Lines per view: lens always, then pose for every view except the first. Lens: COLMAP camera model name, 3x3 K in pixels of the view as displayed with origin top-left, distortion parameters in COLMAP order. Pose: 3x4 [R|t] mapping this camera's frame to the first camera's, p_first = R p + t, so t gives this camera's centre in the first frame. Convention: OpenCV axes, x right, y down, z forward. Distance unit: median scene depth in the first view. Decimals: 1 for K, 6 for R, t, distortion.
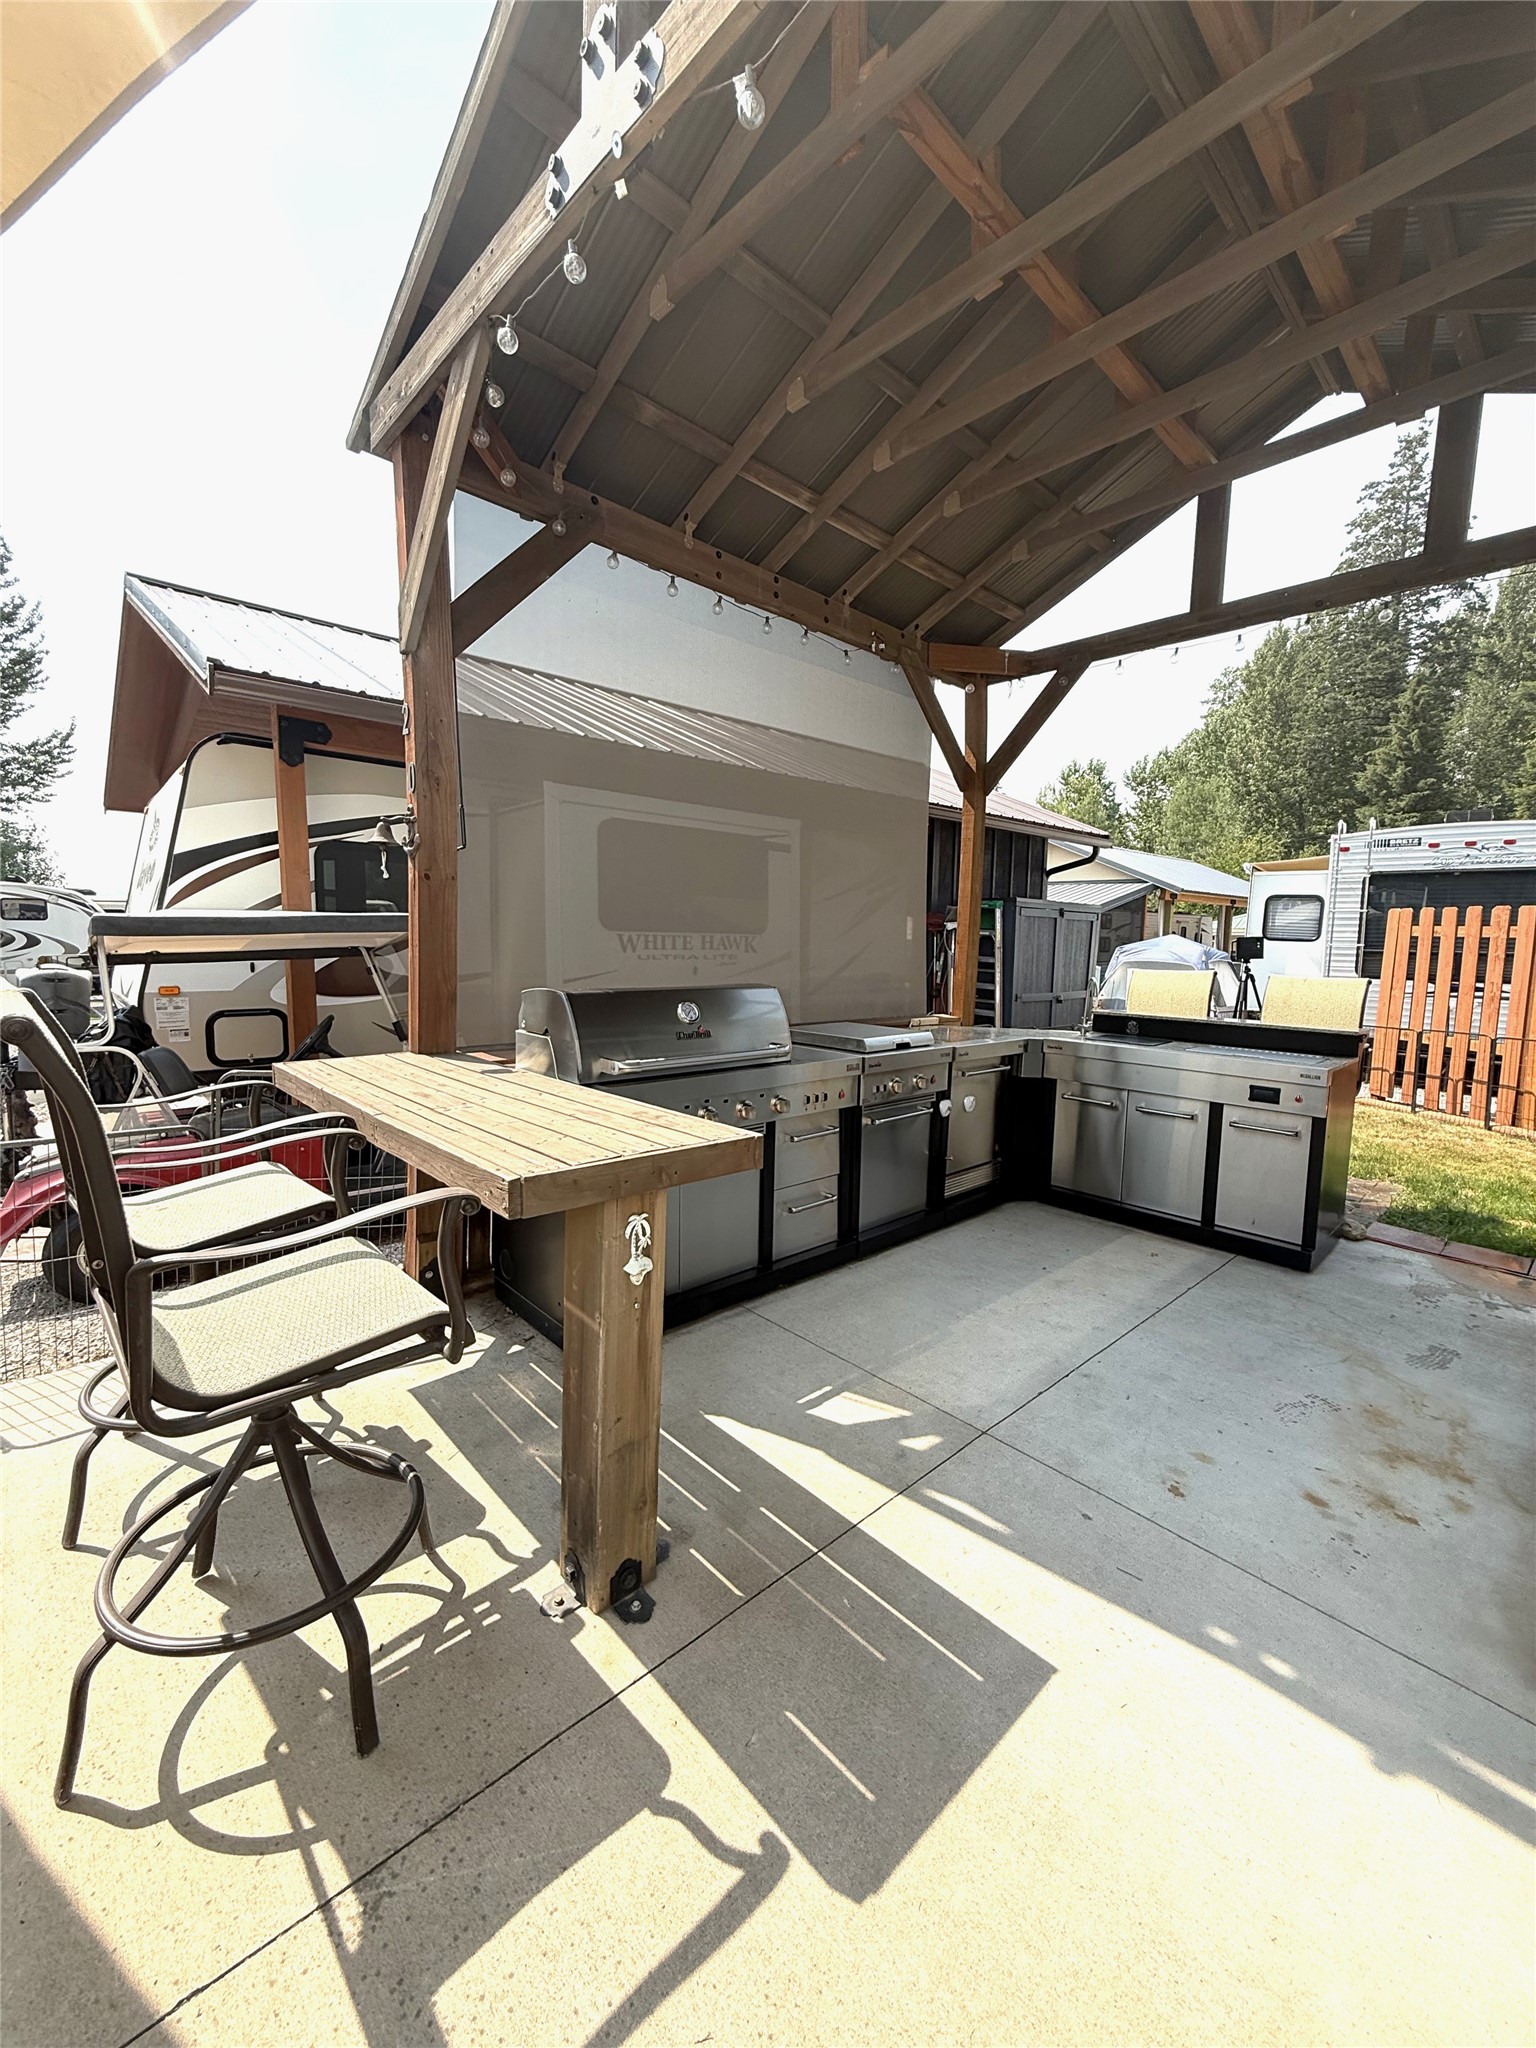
lens RADIAL K [[812.8, 0, 766.5], [0, 812.8, 1021.6], [0, 0, 1]] dist [0.000175, 0.000424]
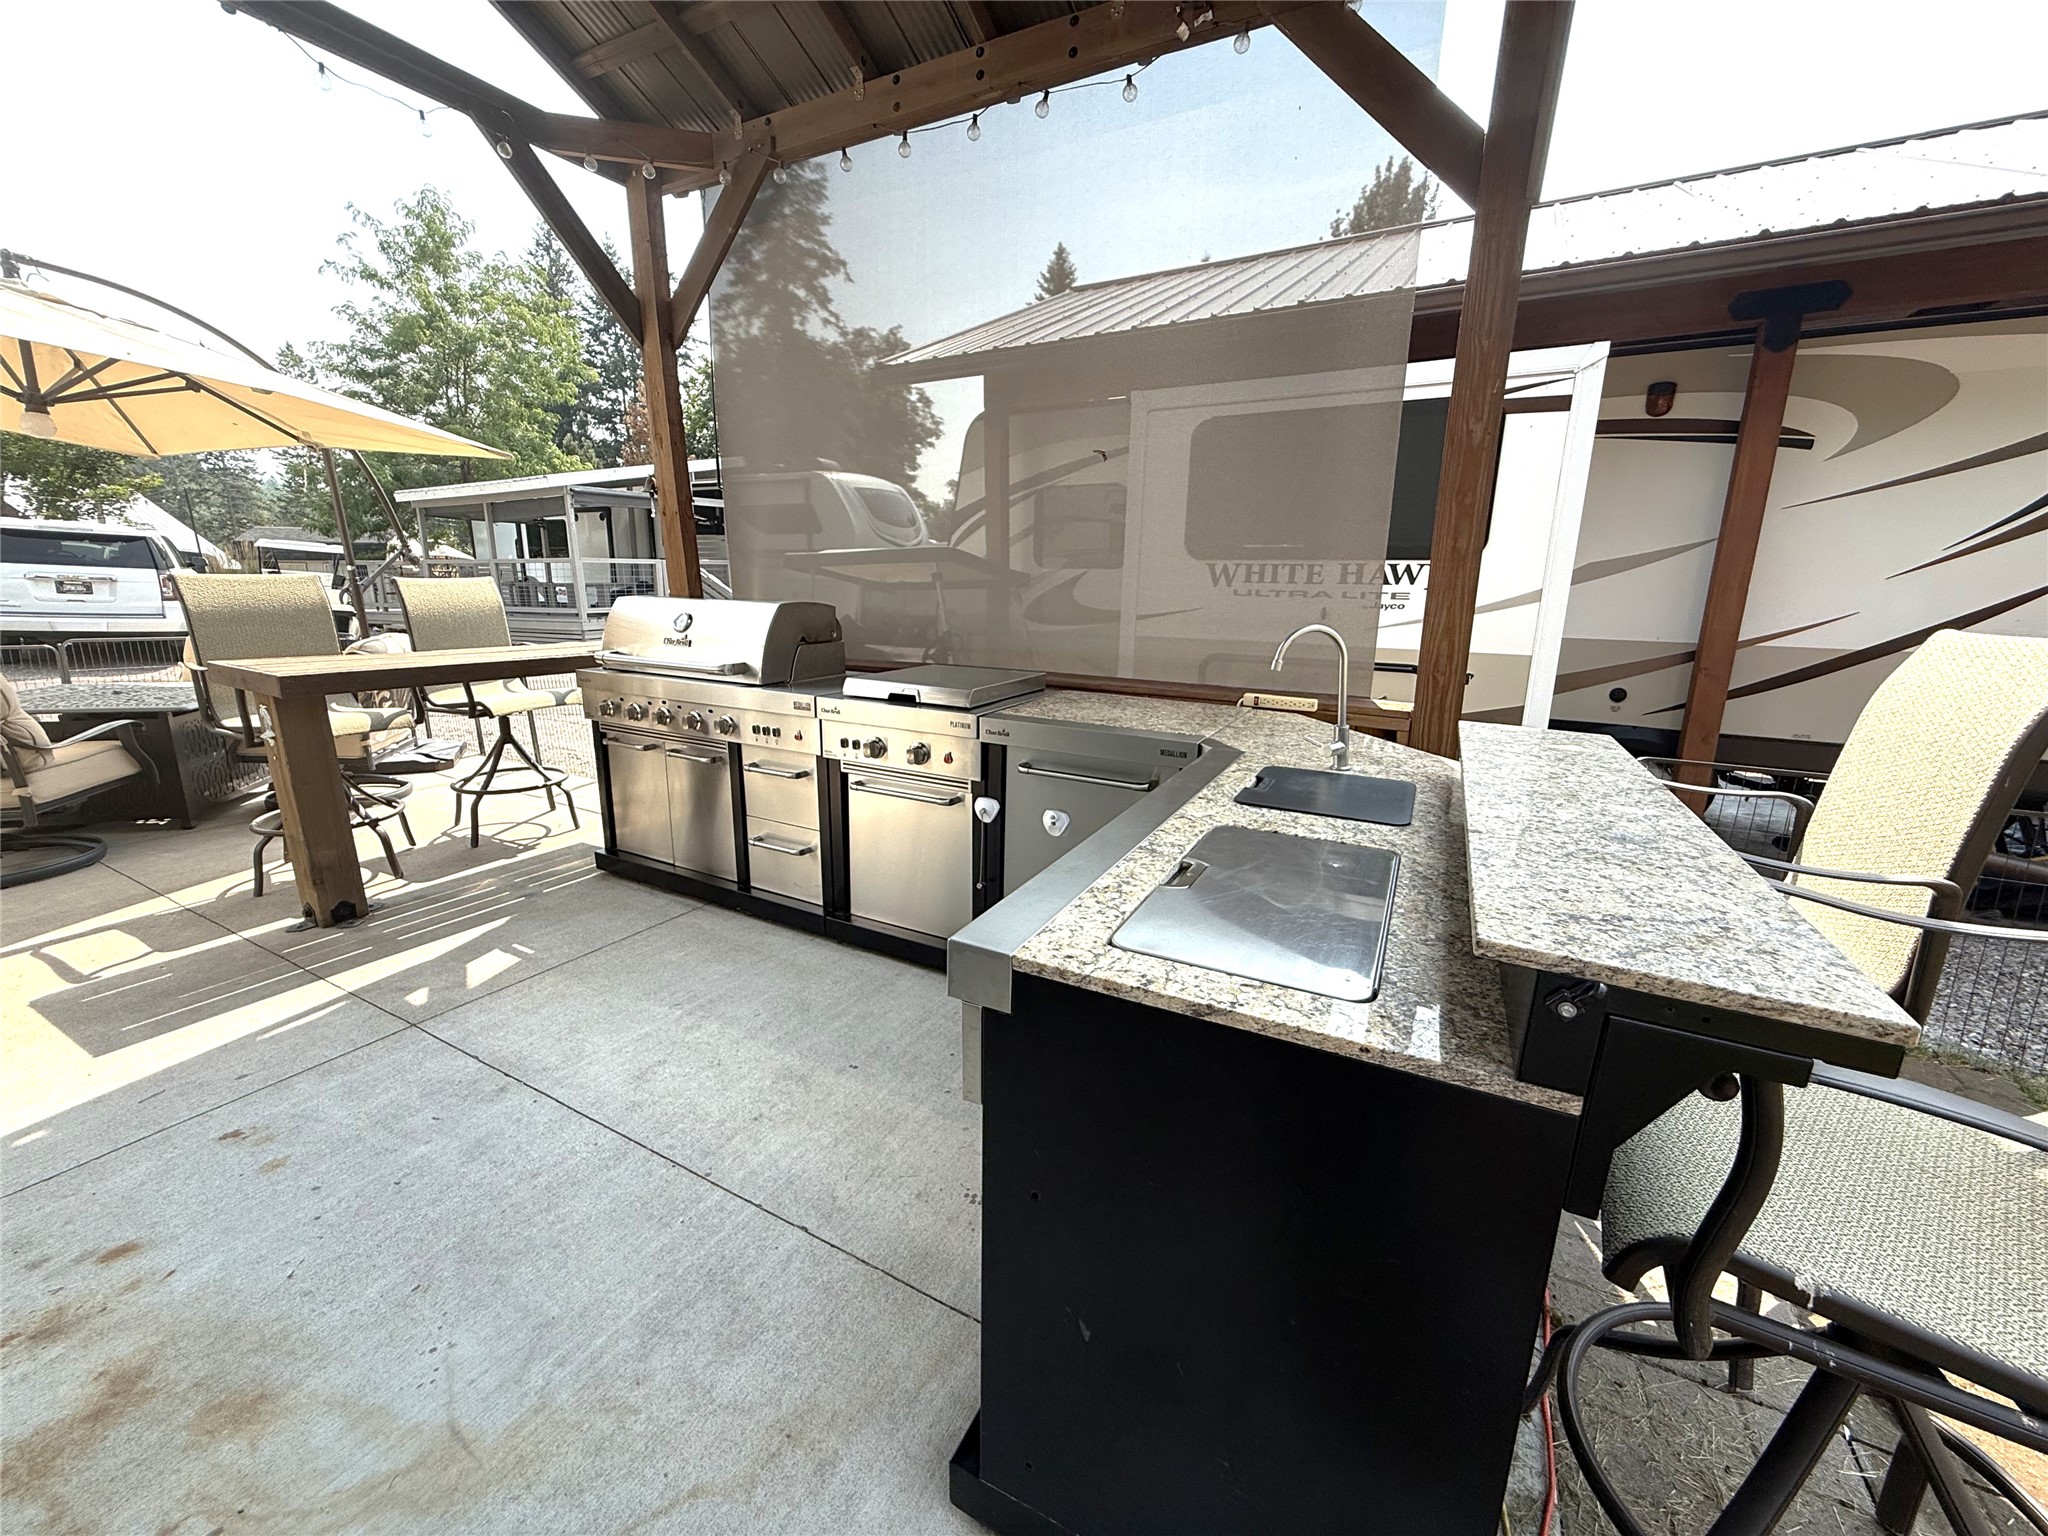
lens RADIAL K [[812.8, 0, 1018.0], [0, 812.8, 770.4], [0, 0, 1]] dist [0.000175, 0.000424]
pose [[0.316666, 0.203841, -0.926375, 1.385436], [-0.104137, 0.978204, 0.179648, -0.074387], [0.942803, 0.039581, 0.330991, 1.353794]]
